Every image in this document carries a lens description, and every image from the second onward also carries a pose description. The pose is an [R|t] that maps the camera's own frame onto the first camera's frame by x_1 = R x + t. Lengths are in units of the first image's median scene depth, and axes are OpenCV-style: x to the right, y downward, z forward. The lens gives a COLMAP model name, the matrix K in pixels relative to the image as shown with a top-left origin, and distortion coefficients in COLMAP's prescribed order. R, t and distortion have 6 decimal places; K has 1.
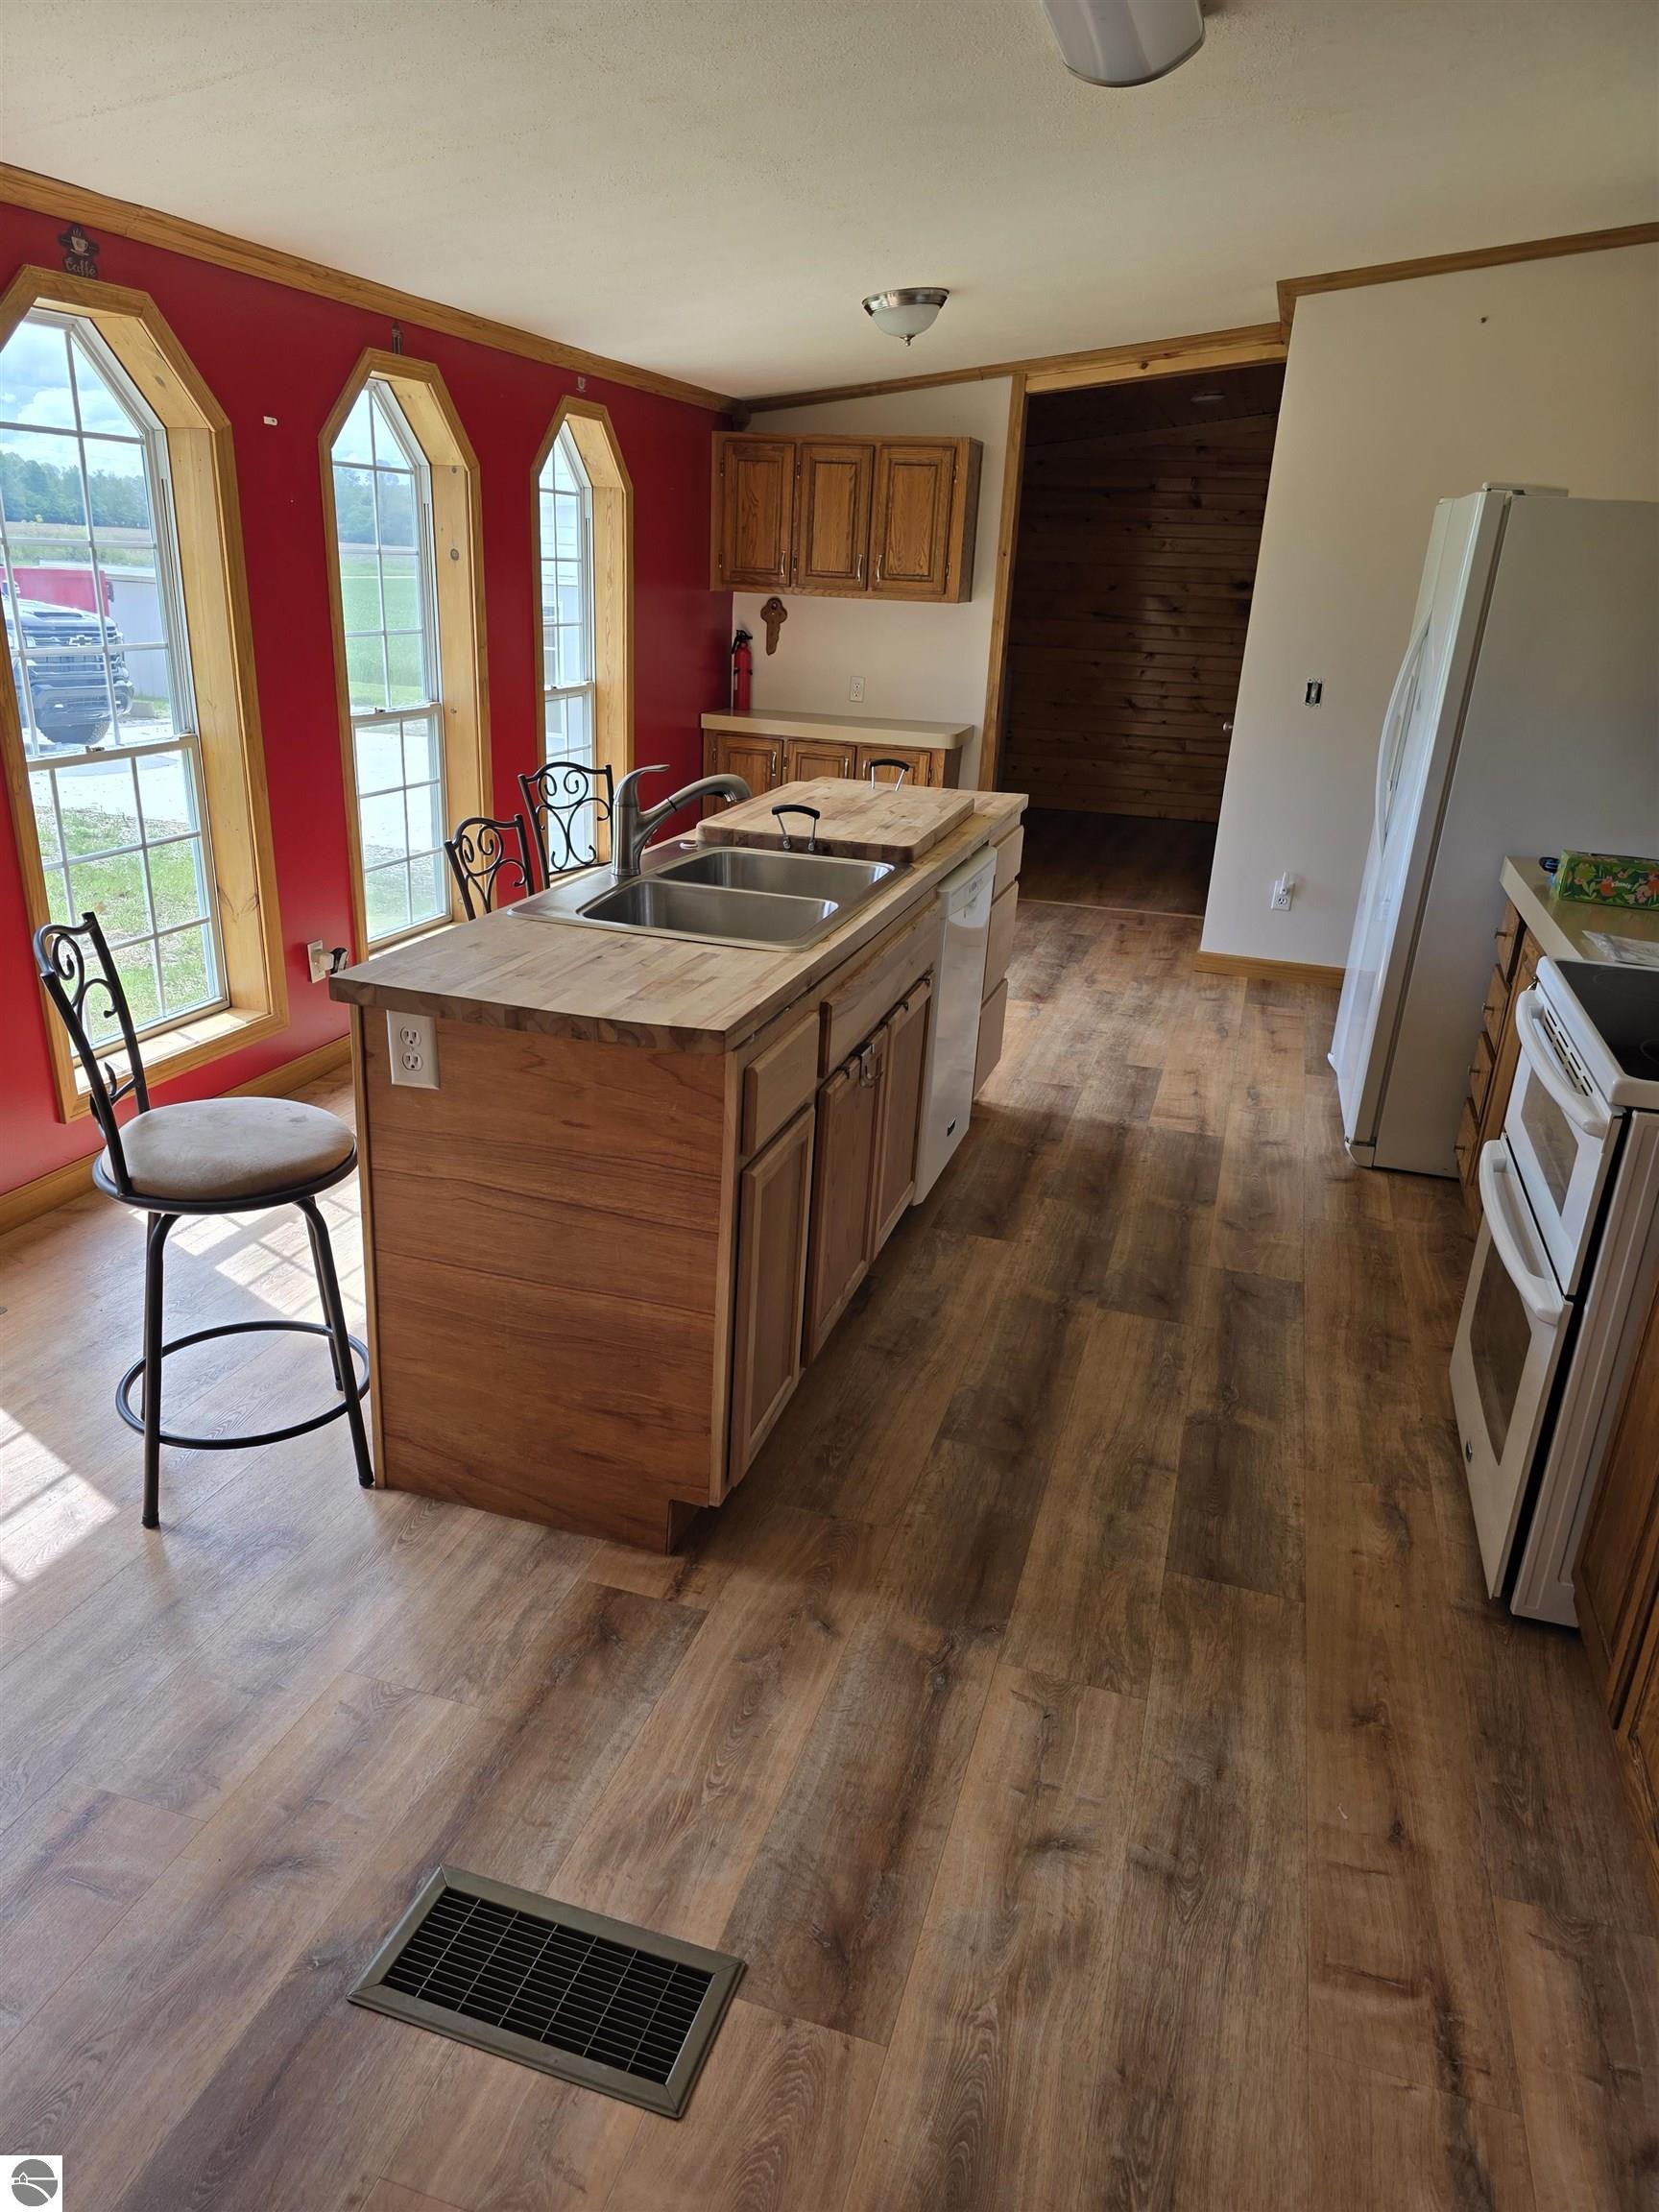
lens RADIAL K [[1476.5, 0, 819.3], [0, 1476.5, 1117.6], [0, 0, 1]] dist [0.024196, -0.007759]
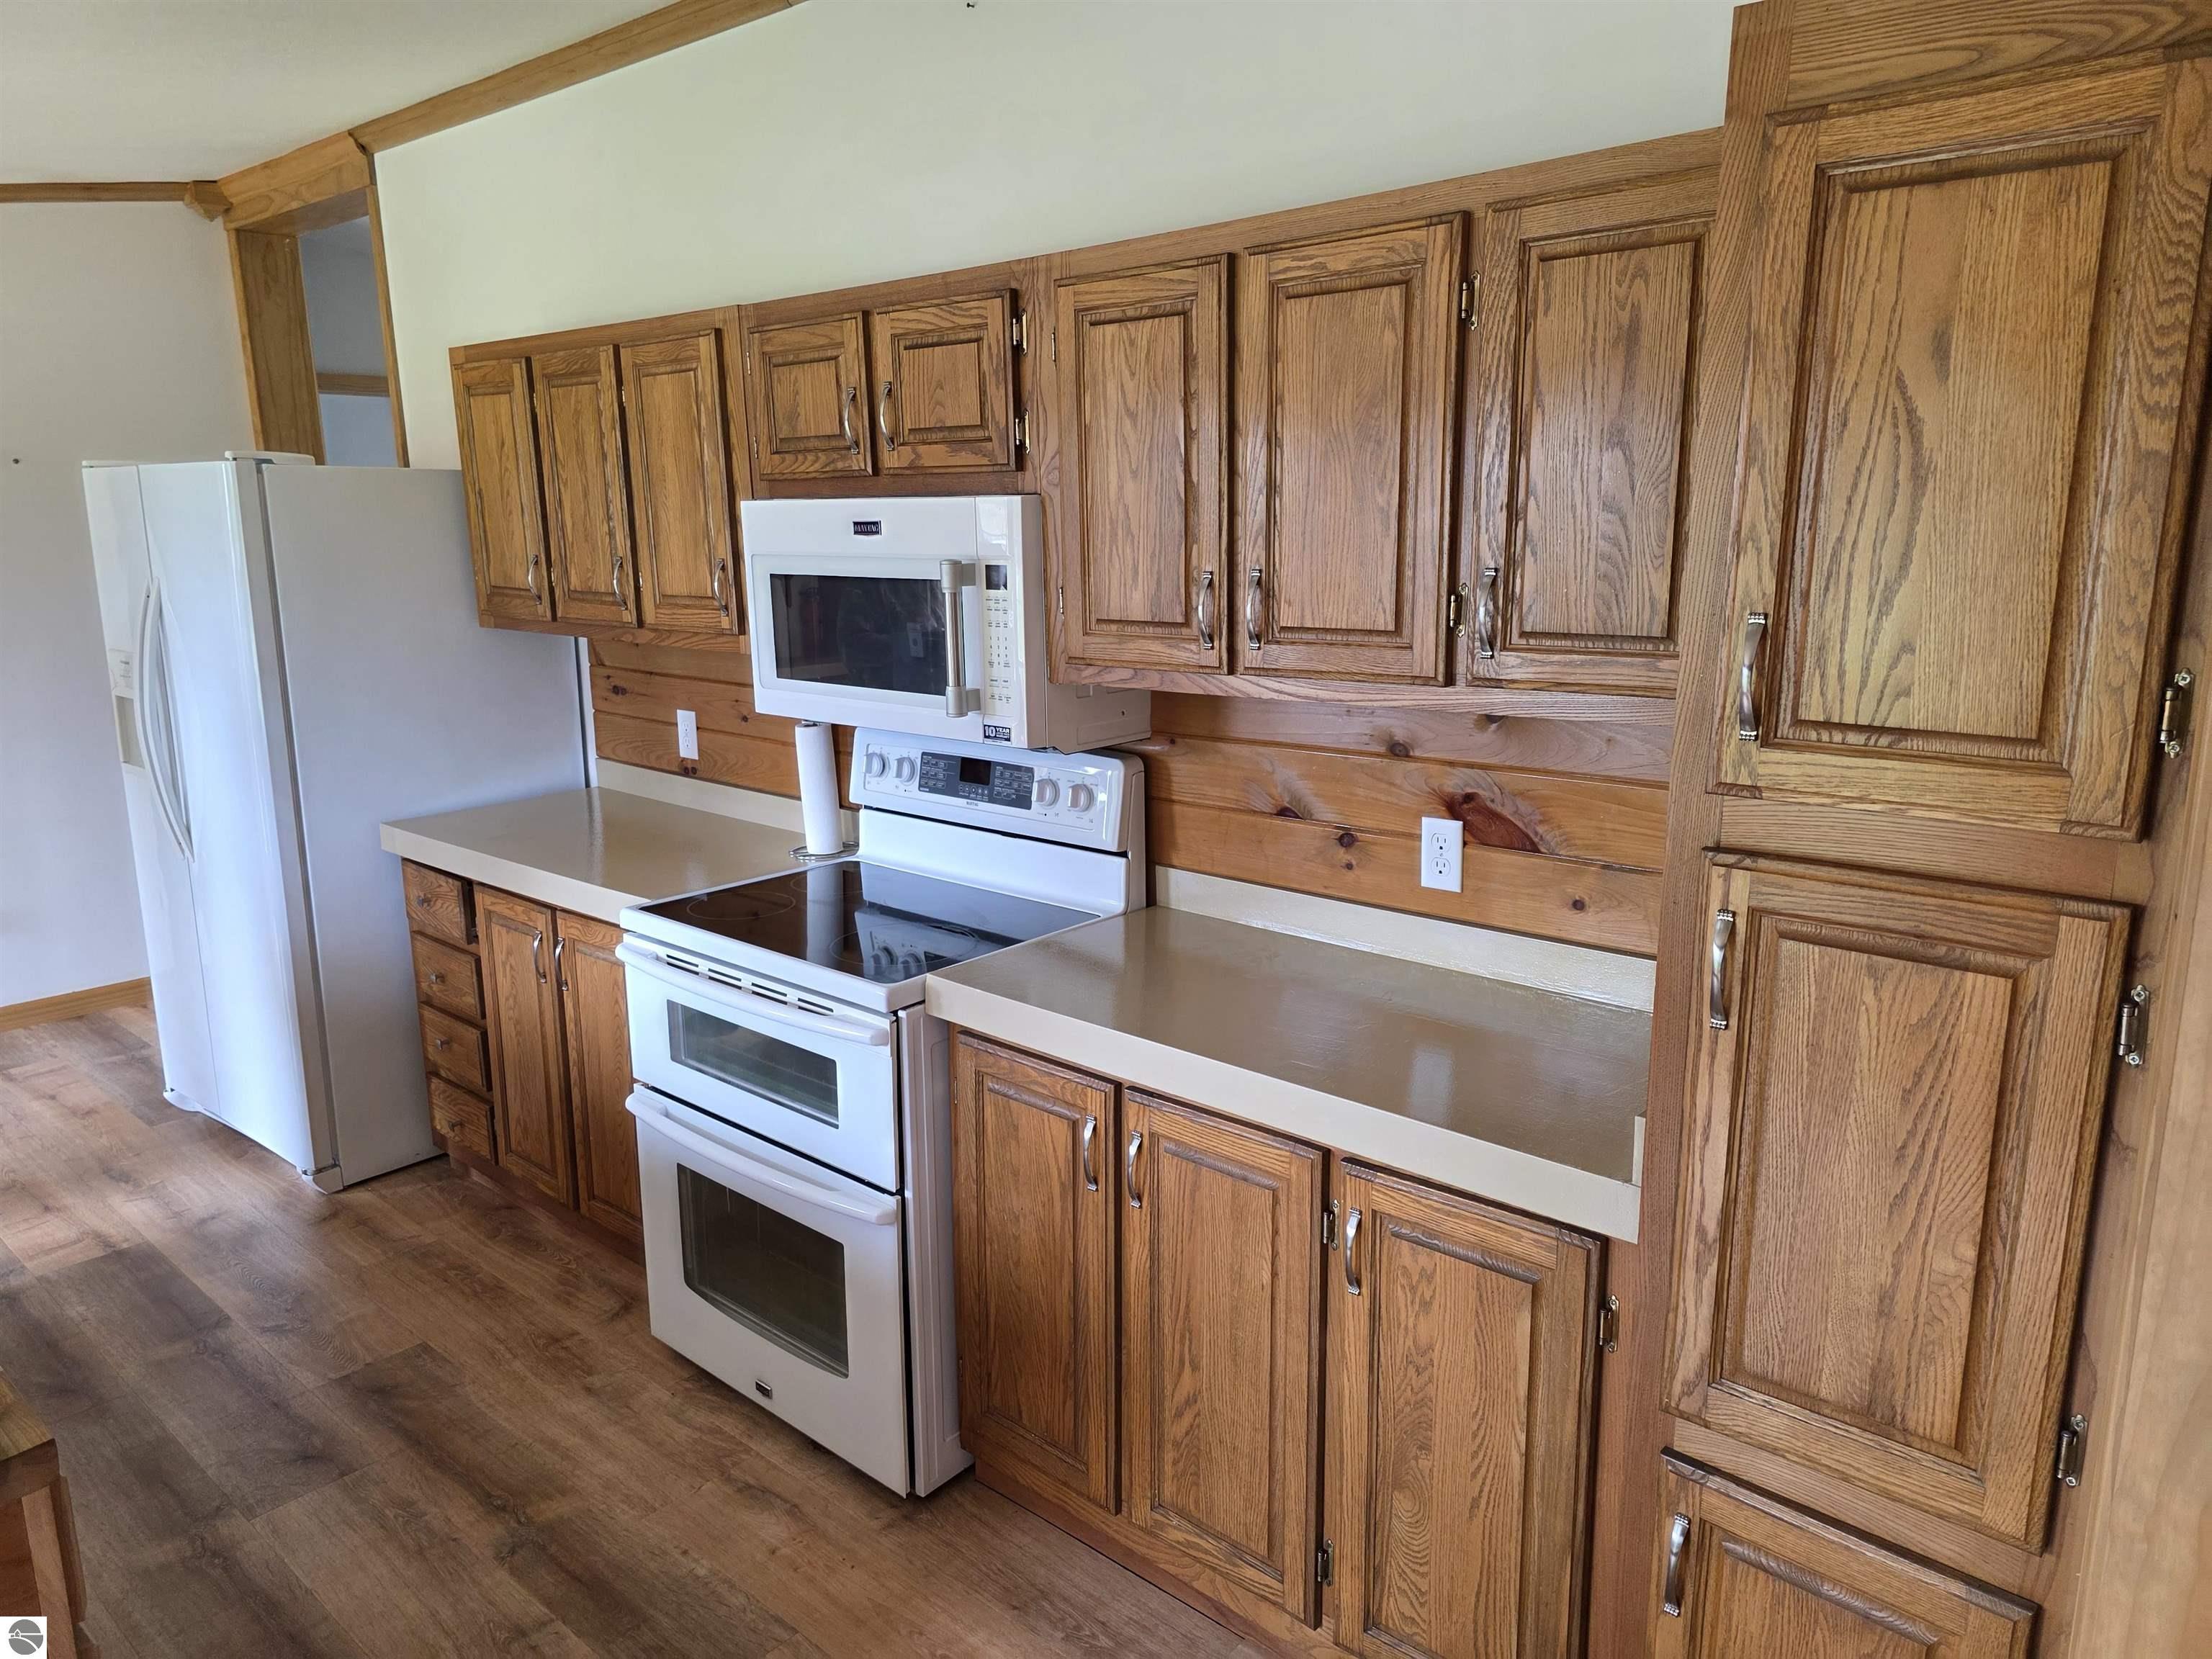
lens RADIAL K [[1476.5, 0, 1100.0], [0, 1476.5, 823.5], [0, 0, 1]] dist [0.024196, -0.007759]
pose [[0.418768, -0.237924, 0.876371, -0.212042], [0.350064, 0.932773, 0.085961, -0.115878], [-0.837907, 0.270788, 0.473904, 0.201005]]
